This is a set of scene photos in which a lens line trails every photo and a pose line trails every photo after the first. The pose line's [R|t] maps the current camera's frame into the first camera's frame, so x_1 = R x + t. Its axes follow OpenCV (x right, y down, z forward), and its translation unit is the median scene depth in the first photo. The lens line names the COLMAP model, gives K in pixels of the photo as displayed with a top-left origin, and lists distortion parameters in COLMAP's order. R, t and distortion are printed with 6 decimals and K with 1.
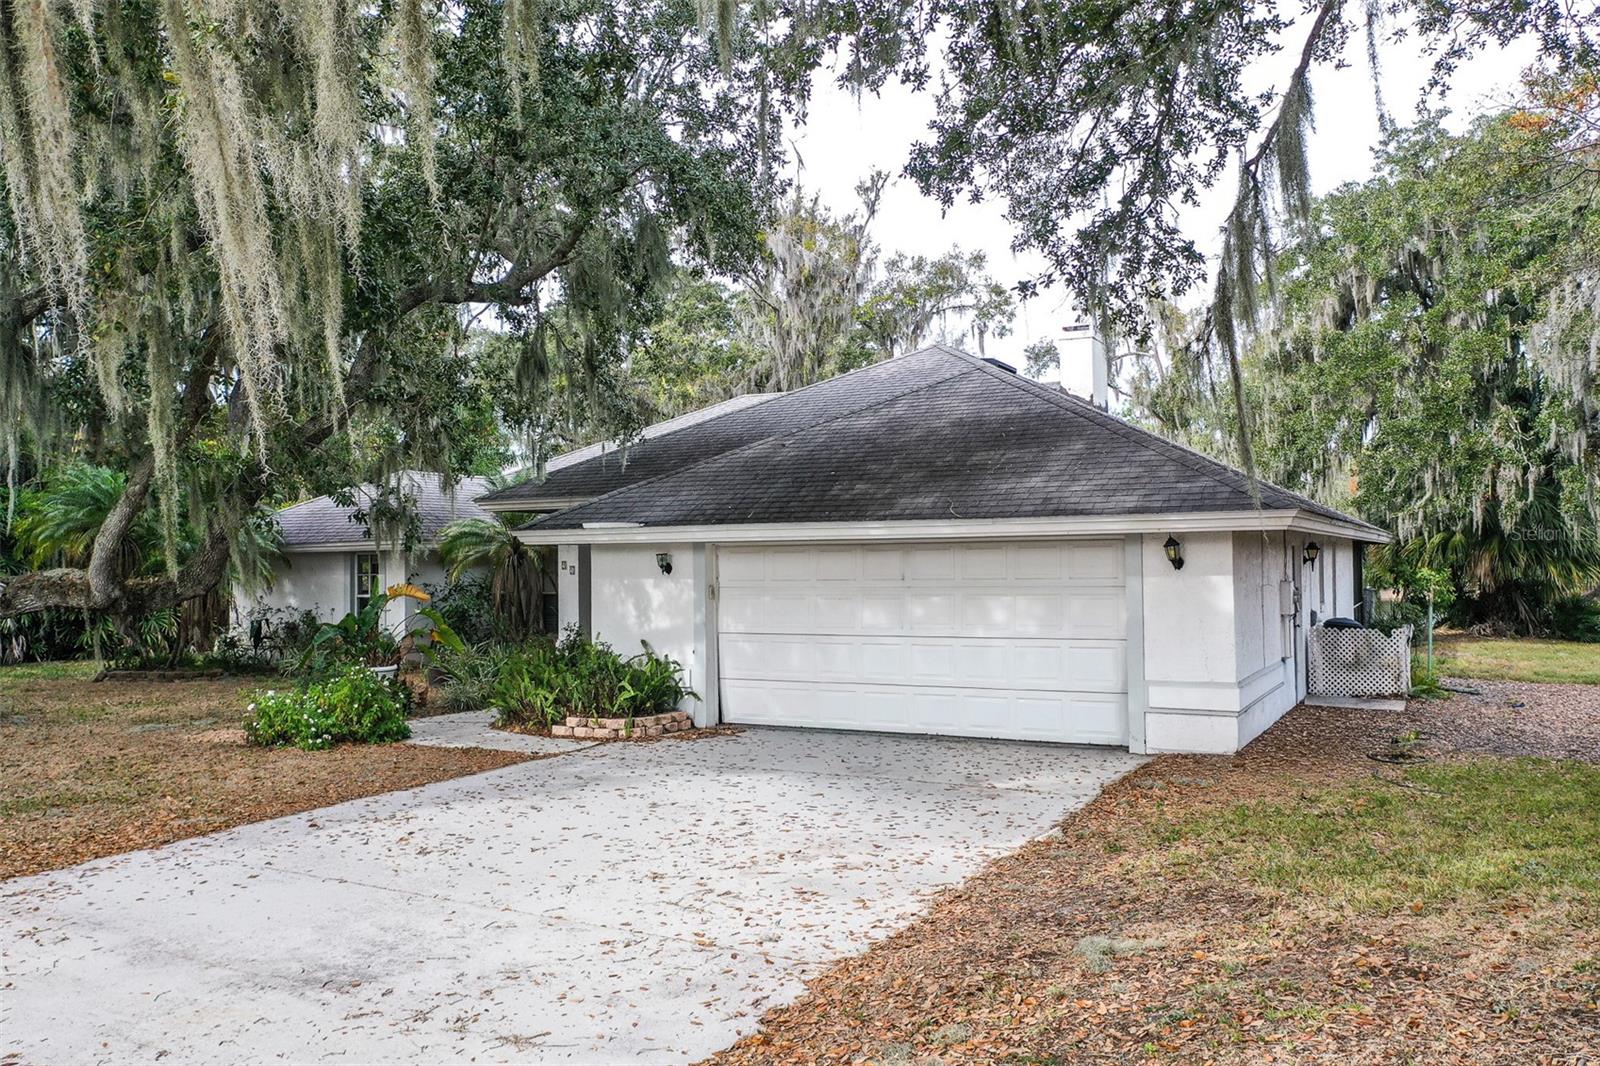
lens RADIAL K [[1272.8, 0, 801.5], [0, 1272.8, 533.2], [0, 0, 1]] dist [0.007914, 0.002192]
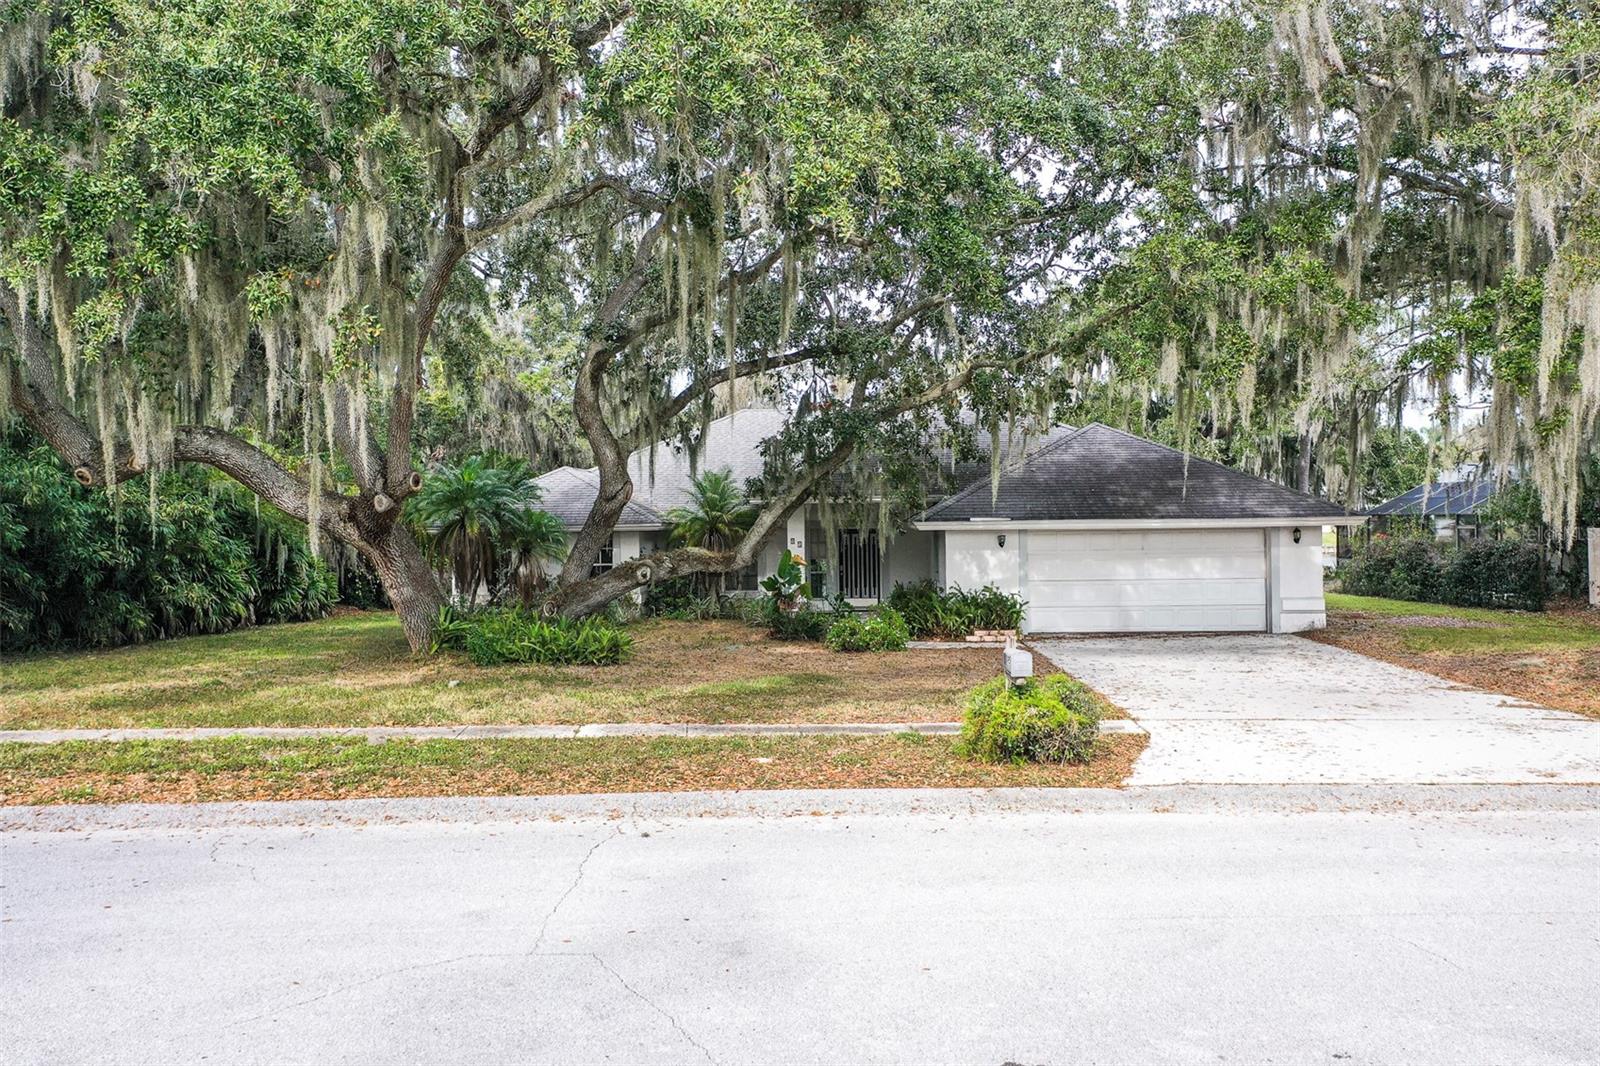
lens RADIAL K [[1272.8, 0, 797.7], [0, 1272.8, 533.2], [0, 0, 1]] dist [0.007914, 0.002192]
pose [[0.899372, -0.003824, 0.437167, -1.151882], [-0.008870, 0.999596, 0.026992, -0.032276], [-0.437094, -0.028154, 0.898975, -0.445110]]
